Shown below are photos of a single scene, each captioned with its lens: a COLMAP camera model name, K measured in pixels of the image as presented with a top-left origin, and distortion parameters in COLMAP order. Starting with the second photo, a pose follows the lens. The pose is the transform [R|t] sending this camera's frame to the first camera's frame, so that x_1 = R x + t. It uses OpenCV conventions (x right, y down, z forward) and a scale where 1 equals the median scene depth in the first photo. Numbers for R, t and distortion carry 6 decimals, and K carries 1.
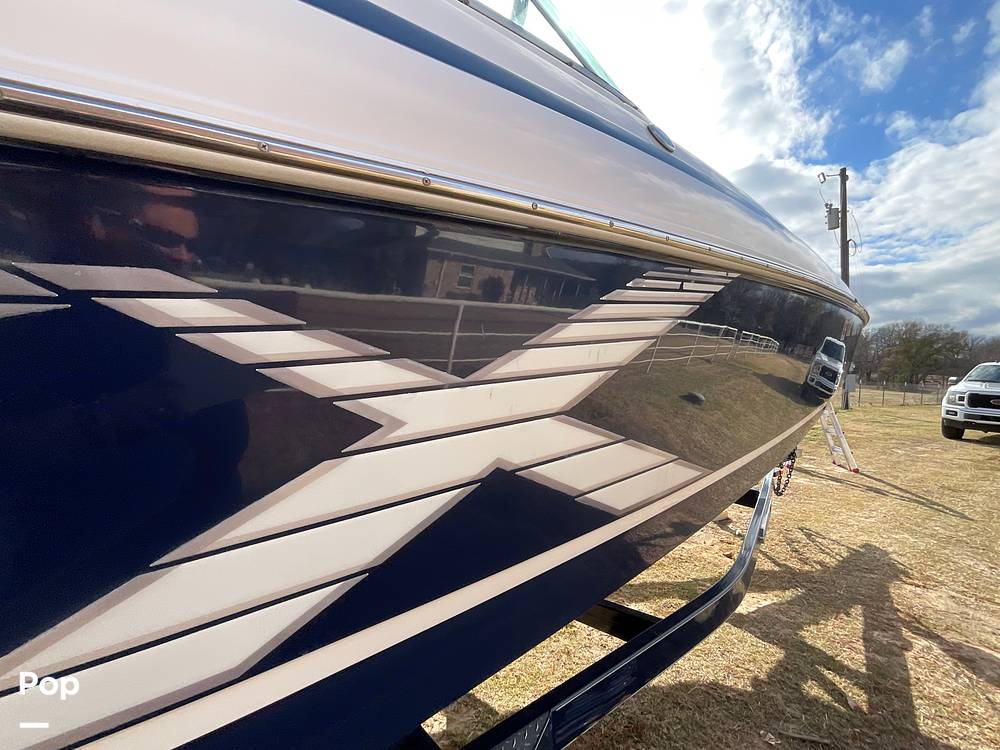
lens RADIAL K [[408.0, 0, 503.0], [0, 408.0, 377.2], [0, 0, 1]] dist [0.008973, -0.003595]
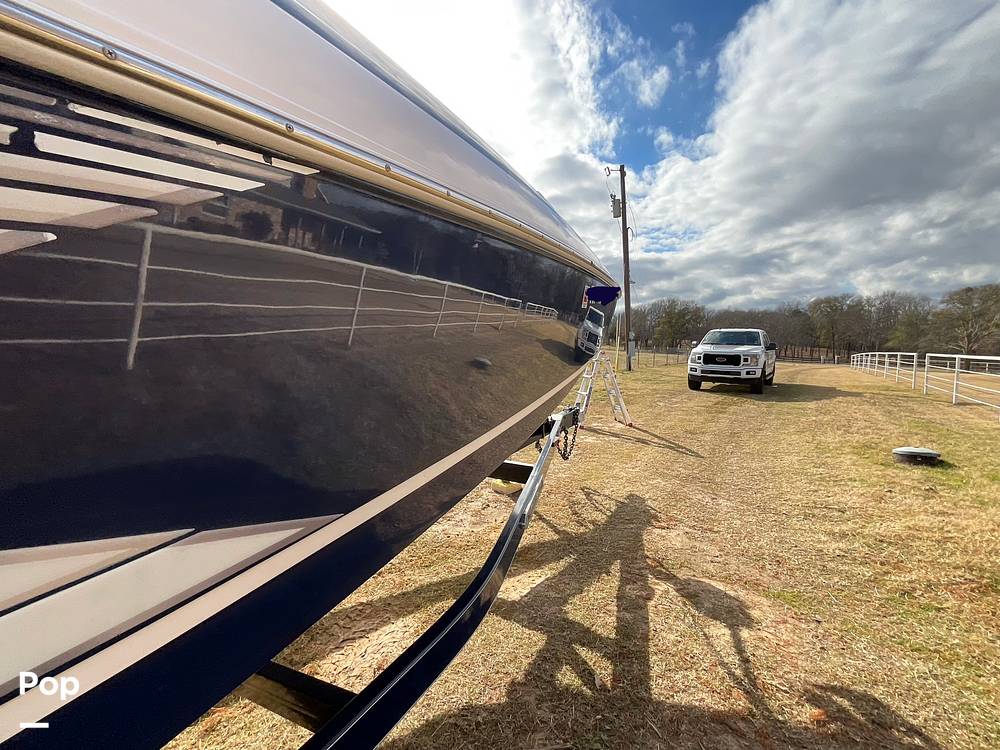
lens RADIAL K [[408.0, 0, 491.2], [0, 408.0, 375.6], [0, 0, 1]] dist [0.008973, -0.003595]
pose [[0.933379, -0.060132, 0.353818, 0.087748], [0.040400, 0.997202, 0.062901, -0.001194], [-0.356610, -0.044416, 0.933197, 0.060311]]
